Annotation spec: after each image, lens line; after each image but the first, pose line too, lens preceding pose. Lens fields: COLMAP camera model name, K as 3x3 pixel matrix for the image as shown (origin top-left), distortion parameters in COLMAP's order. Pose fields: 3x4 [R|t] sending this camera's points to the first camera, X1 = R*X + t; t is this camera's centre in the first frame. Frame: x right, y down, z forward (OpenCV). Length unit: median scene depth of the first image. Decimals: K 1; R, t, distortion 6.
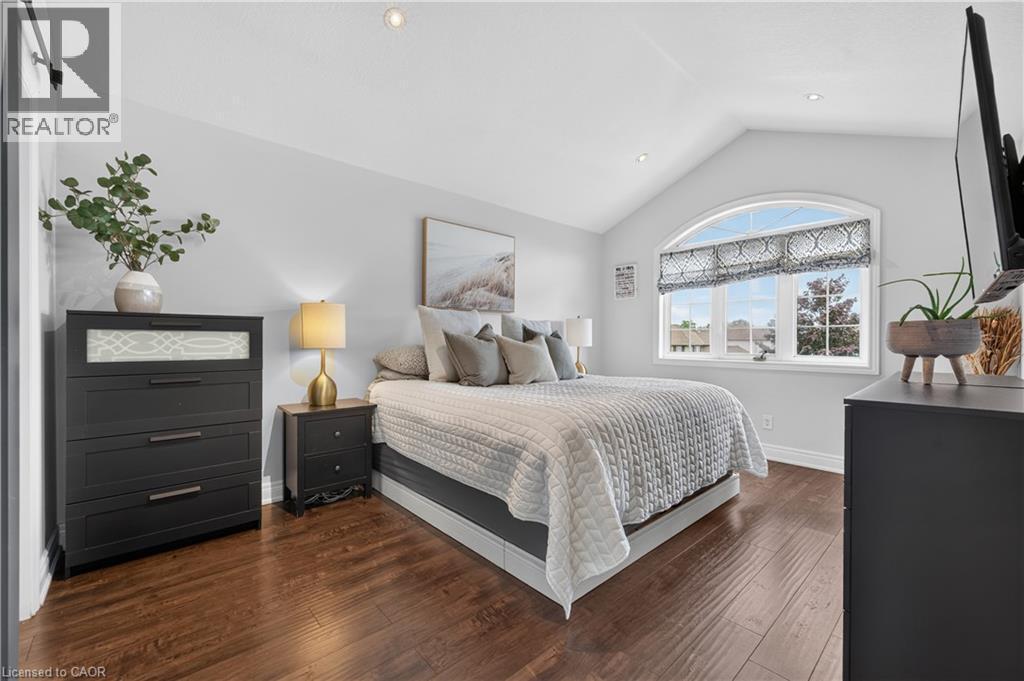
lens RADIAL K [[416.0, 0, 511.3], [0, 416.0, 342.0], [0, 0, 1]] dist [0.000035, 0.000255]
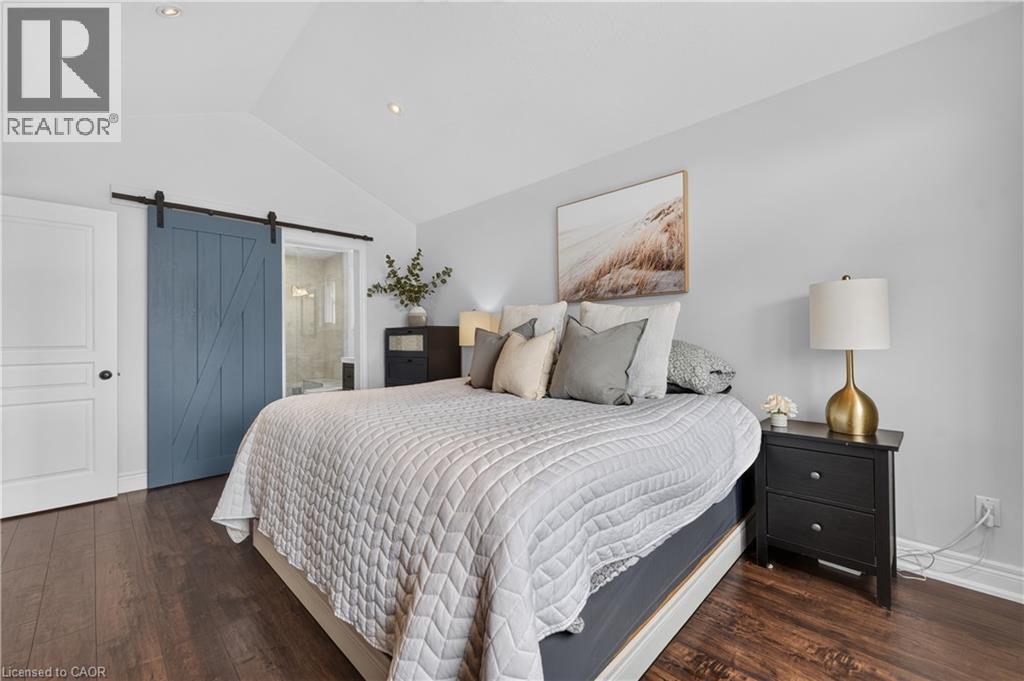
lens RADIAL K [[416.0, 0, 511.2], [0, 416.0, 337.9], [0, 0, 1]] dist [0.000035, 0.000255]
pose [[0.052325, -0.004949, -0.998618, 0.665552], [0.006096, 0.999971, -0.004636, -0.000587], [0.998612, -0.005845, 0.052353, 0.769574]]
